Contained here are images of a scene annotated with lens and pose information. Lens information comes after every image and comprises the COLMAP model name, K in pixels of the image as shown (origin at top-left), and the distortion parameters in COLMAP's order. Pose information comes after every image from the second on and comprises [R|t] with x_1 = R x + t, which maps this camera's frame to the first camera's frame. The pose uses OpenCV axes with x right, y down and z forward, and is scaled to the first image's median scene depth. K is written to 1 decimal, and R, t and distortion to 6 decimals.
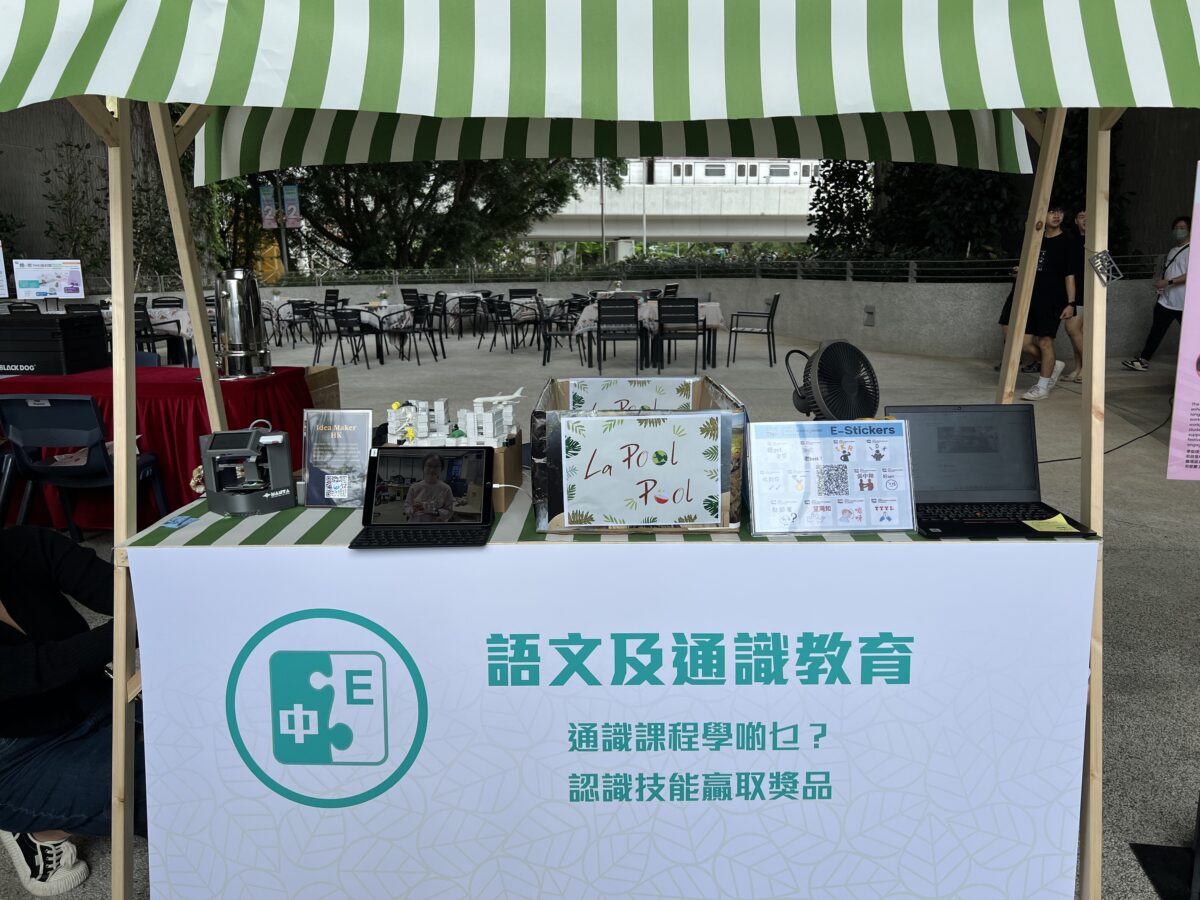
lens RADIAL K [[896.5, 0, 599.8], [0, 896.5, 446.1], [0, 0, 1]] dist [0.008047, 0.001969]
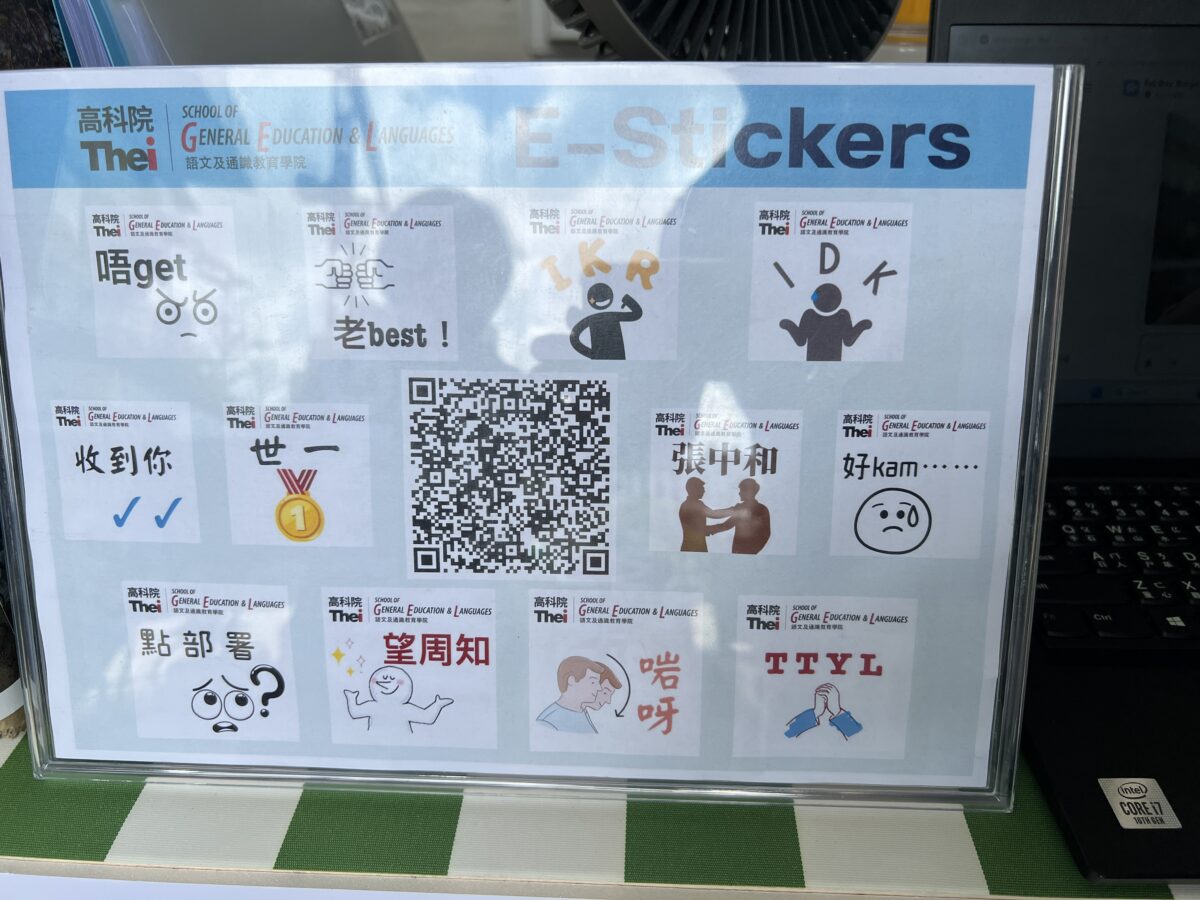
lens RADIAL K [[896.5, 0, 596.4], [0, 896.5, 453.9], [0, 0, 1]] dist [0.008047, 0.001969]
pose [[0.997798, 0.035979, -0.055725, 0.283430], [-0.014566, 0.938452, 0.345103, -0.019995], [0.064712, -0.343532, 0.936909, 0.858576]]
